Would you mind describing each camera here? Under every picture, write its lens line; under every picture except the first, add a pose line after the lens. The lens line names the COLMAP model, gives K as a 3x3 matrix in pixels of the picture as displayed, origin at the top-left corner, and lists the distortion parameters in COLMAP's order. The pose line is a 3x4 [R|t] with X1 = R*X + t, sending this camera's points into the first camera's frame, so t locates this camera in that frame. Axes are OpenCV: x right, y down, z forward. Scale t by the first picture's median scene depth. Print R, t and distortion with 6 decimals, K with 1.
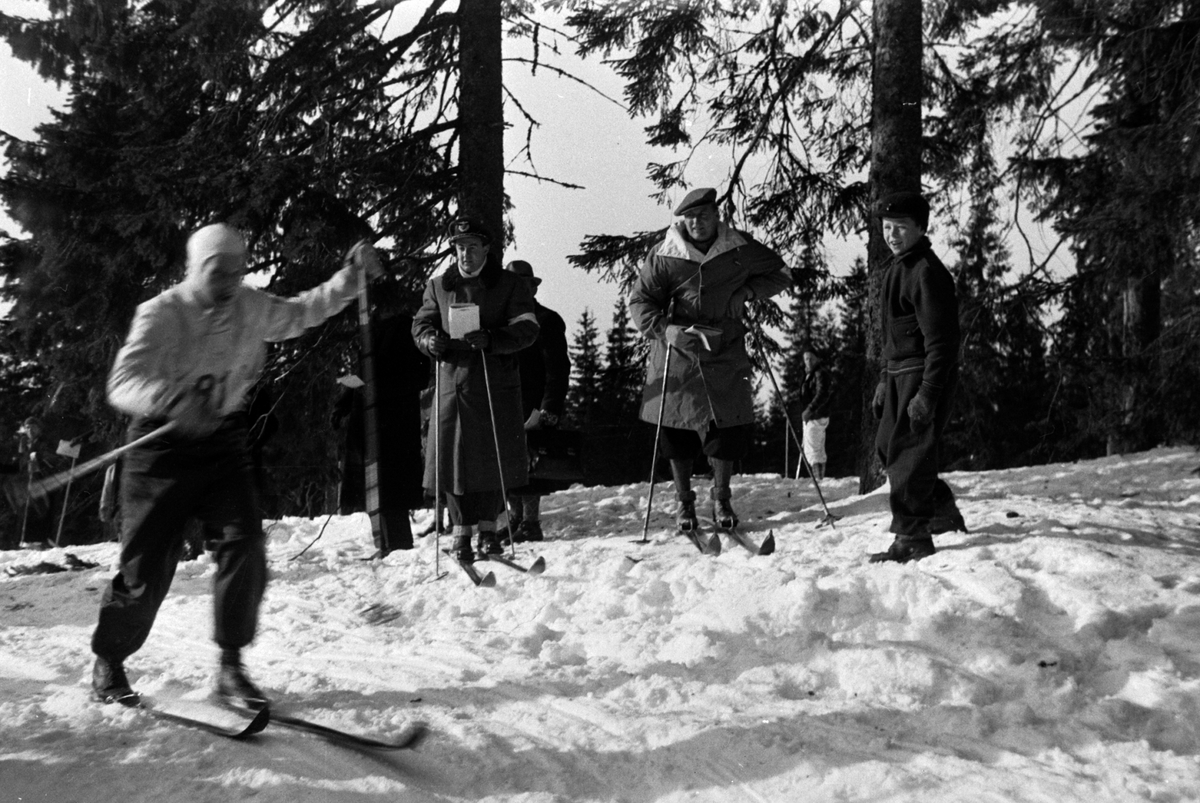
lens RADIAL K [[1802.7, 0, 598.9], [0, 1802.7, 399.0], [0, 0, 1]] dist [0.054555, 0.000000]
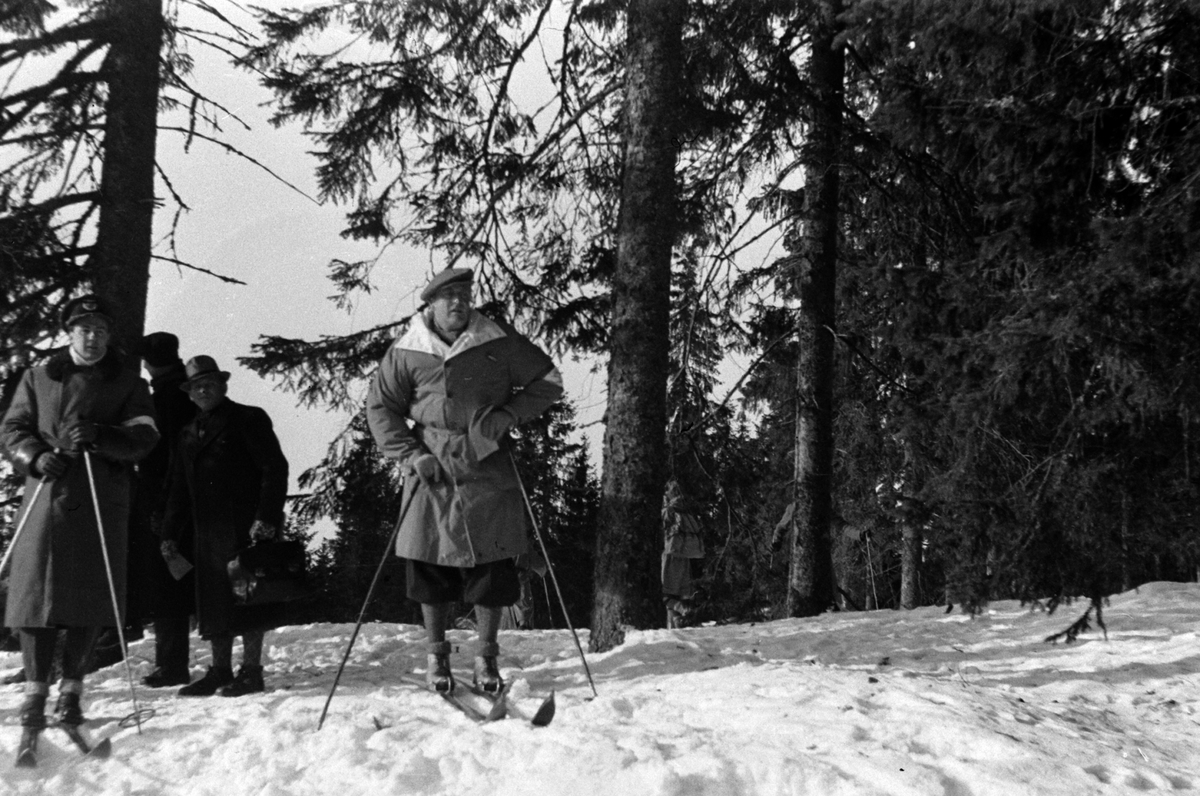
lens RADIAL K [[1802.7, 0, 601.2], [0, 1802.7, 402.9], [0, 0, 1]] dist [0.054555, 0.000000]
pose [[0.964188, 0.067529, 0.256480, -0.065386], [-0.046098, 0.994993, -0.088675, 0.008896], [-0.261184, 0.073676, 0.962473, 0.134699]]
